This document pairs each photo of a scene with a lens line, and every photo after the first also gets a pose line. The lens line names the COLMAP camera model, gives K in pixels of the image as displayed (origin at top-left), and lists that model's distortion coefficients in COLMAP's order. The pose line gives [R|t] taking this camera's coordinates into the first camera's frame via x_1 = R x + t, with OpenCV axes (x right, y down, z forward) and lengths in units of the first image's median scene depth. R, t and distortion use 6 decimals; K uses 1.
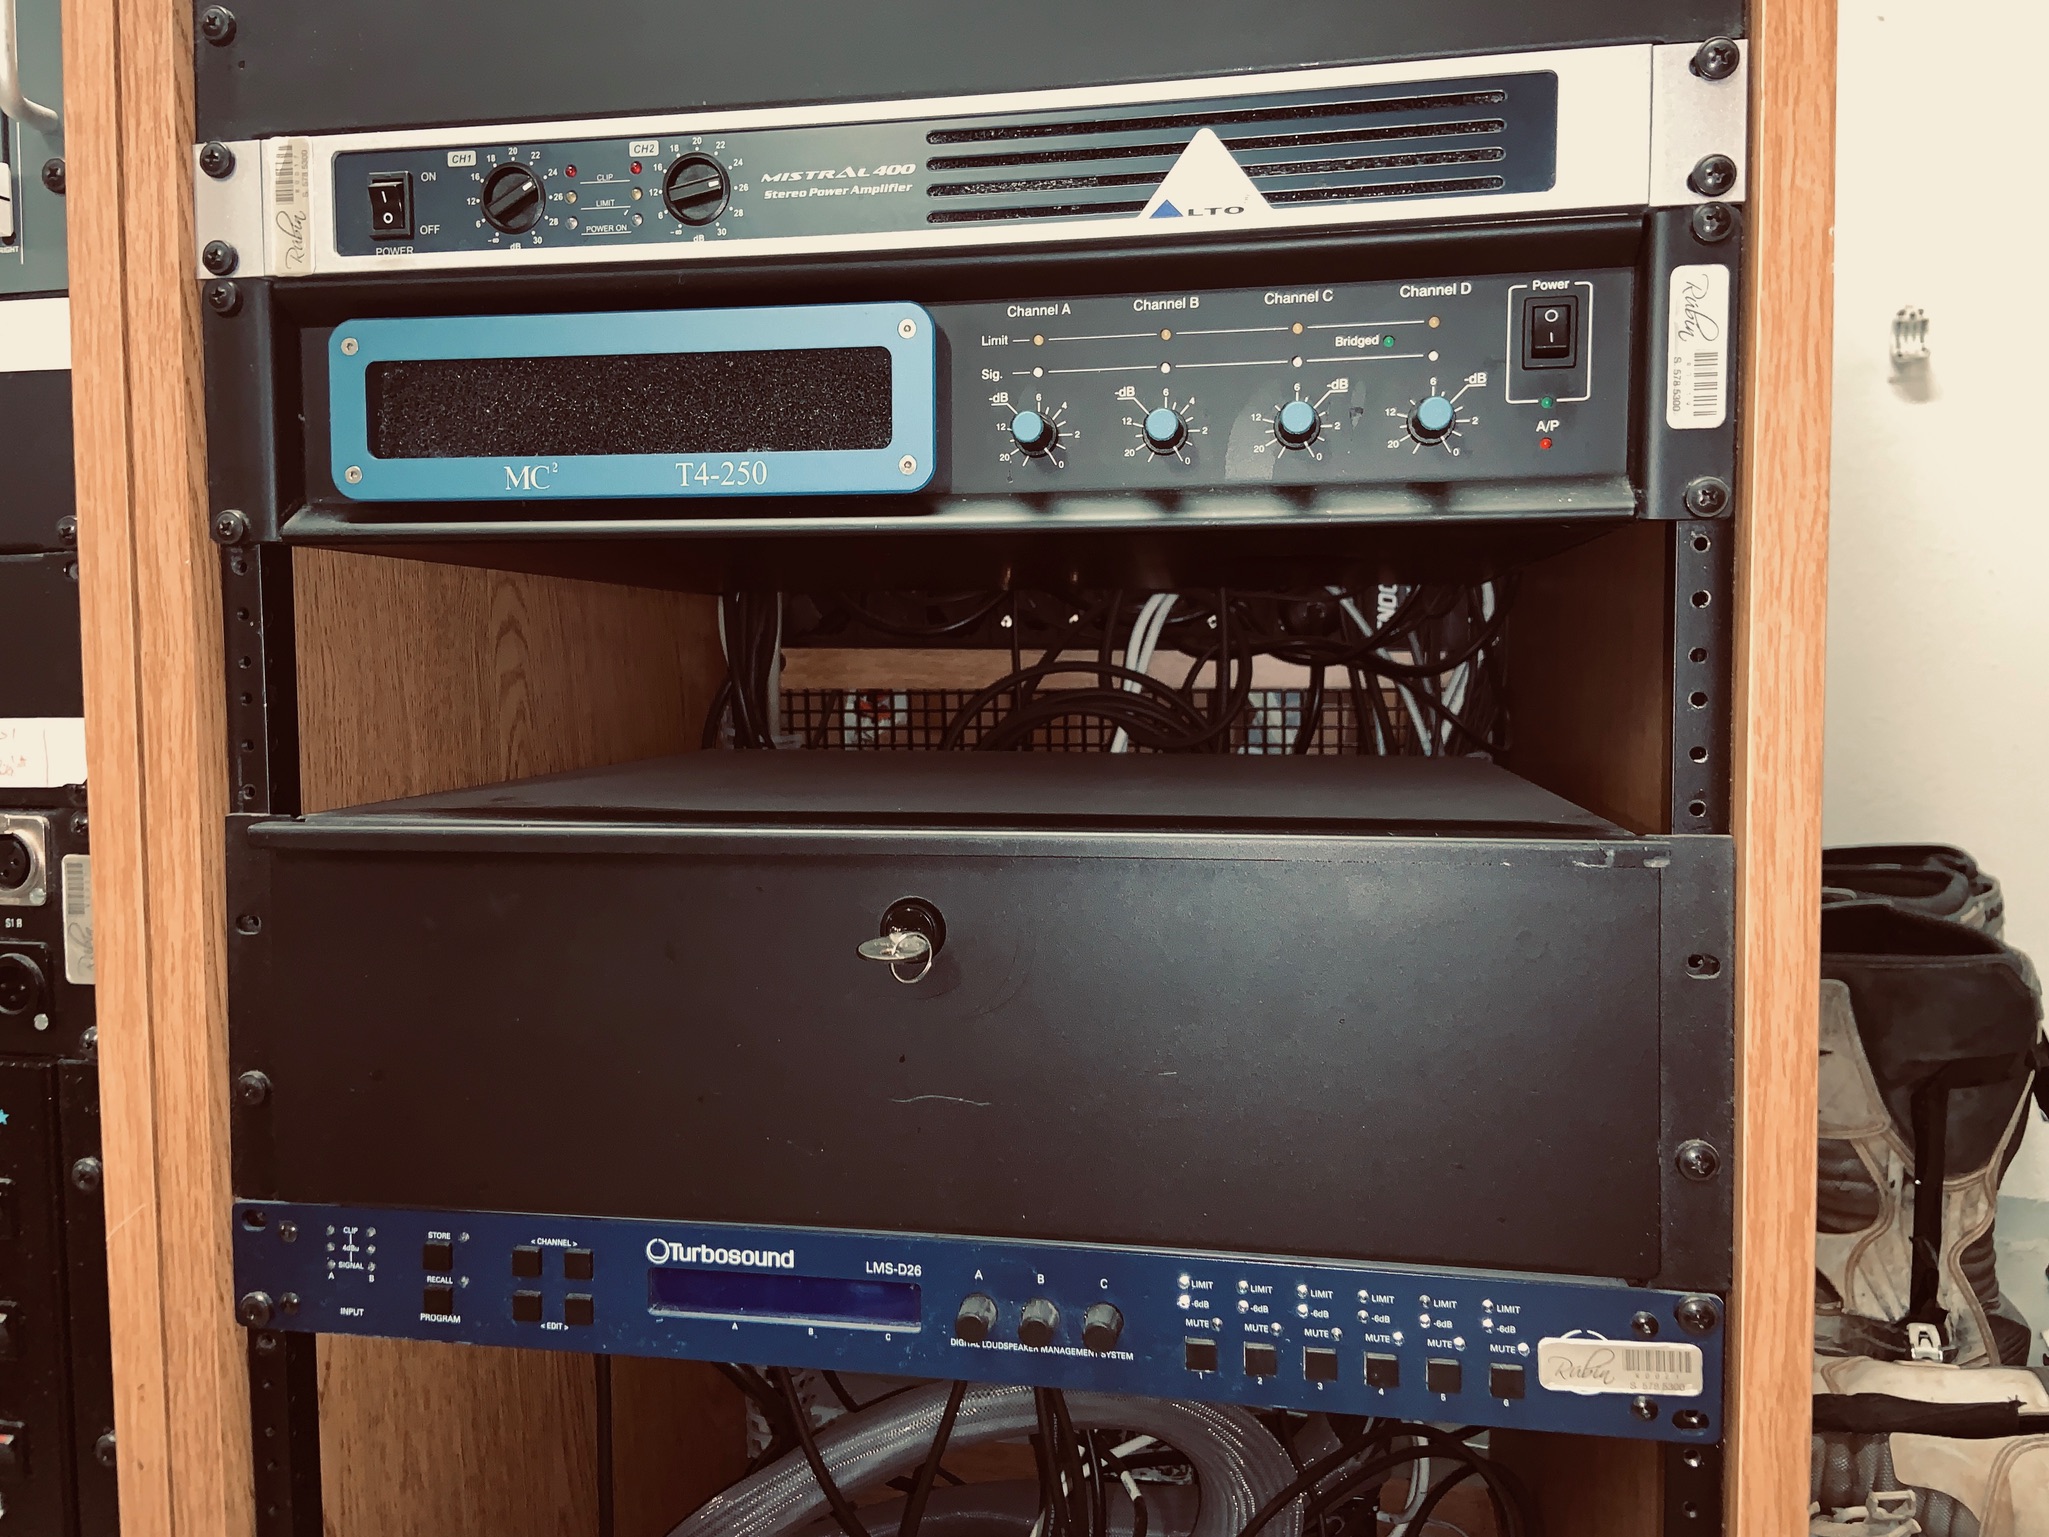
lens RADIAL K [[1581.3, 0, 1050.7], [0, 1581.3, 708.0], [0, 0, 1]] dist [0.134503, -0.187126]
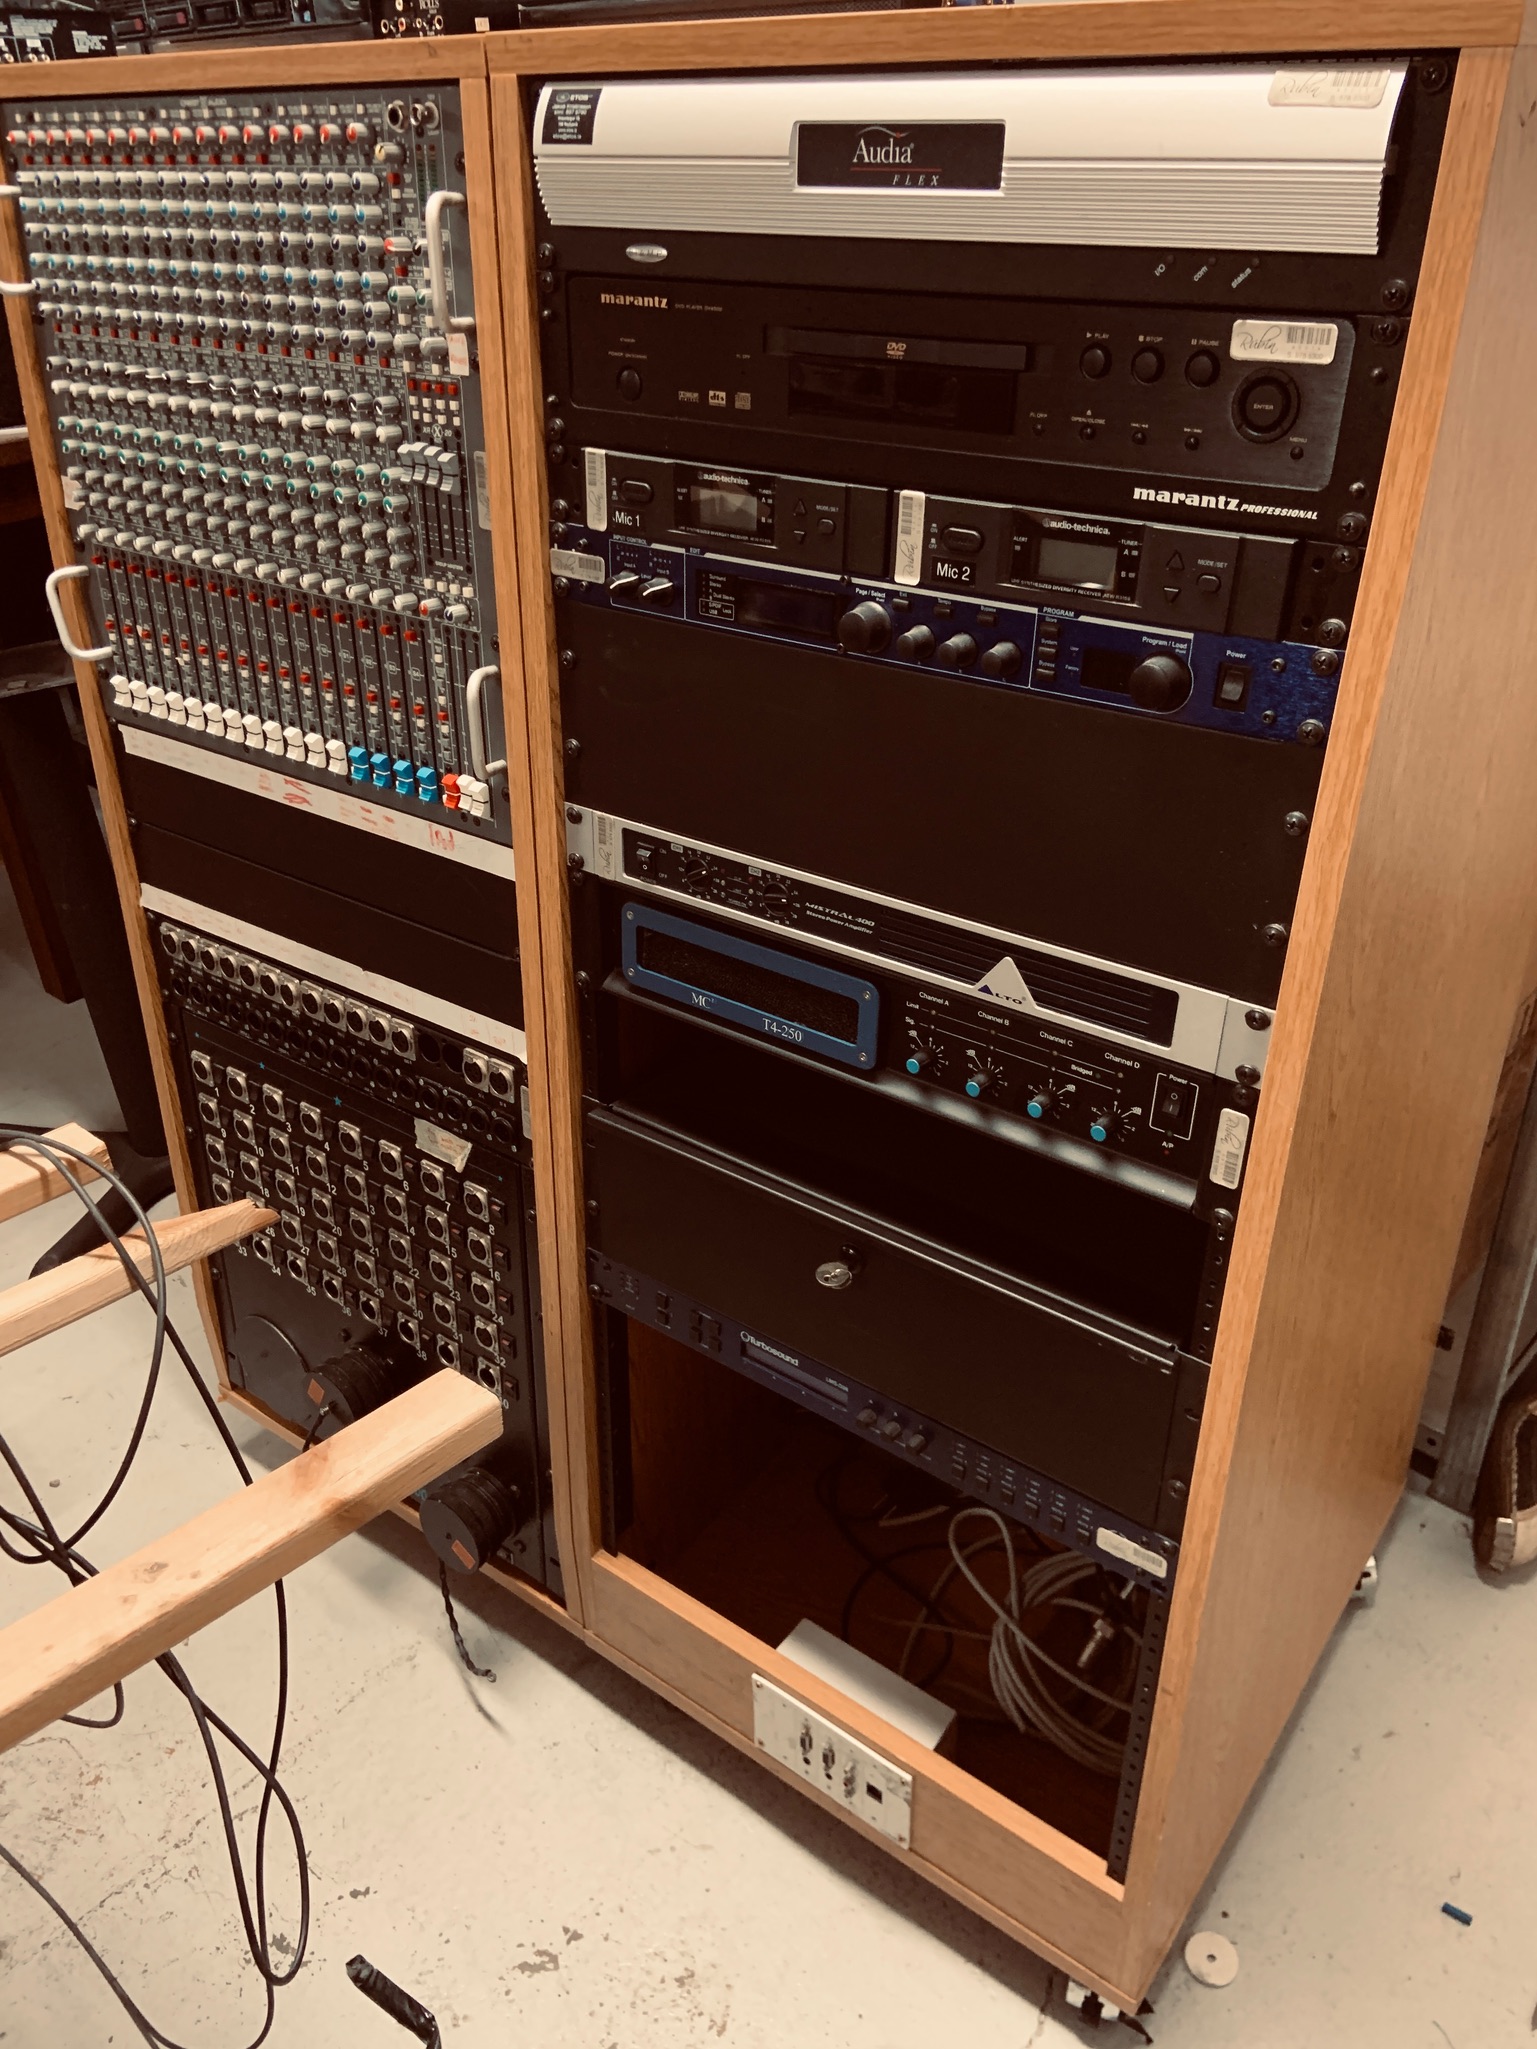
lens RADIAL K [[1581.3, 0, 767.3], [0, 1581.3, 1012.0], [0, 0, 1]] dist [0.134503, -0.187126]
pose [[0.897059, 0.217305, -0.384790, 0.517928], [-0.043908, 0.910262, 0.411697, -0.957276], [0.439724, -0.352421, 0.826101, -0.613363]]
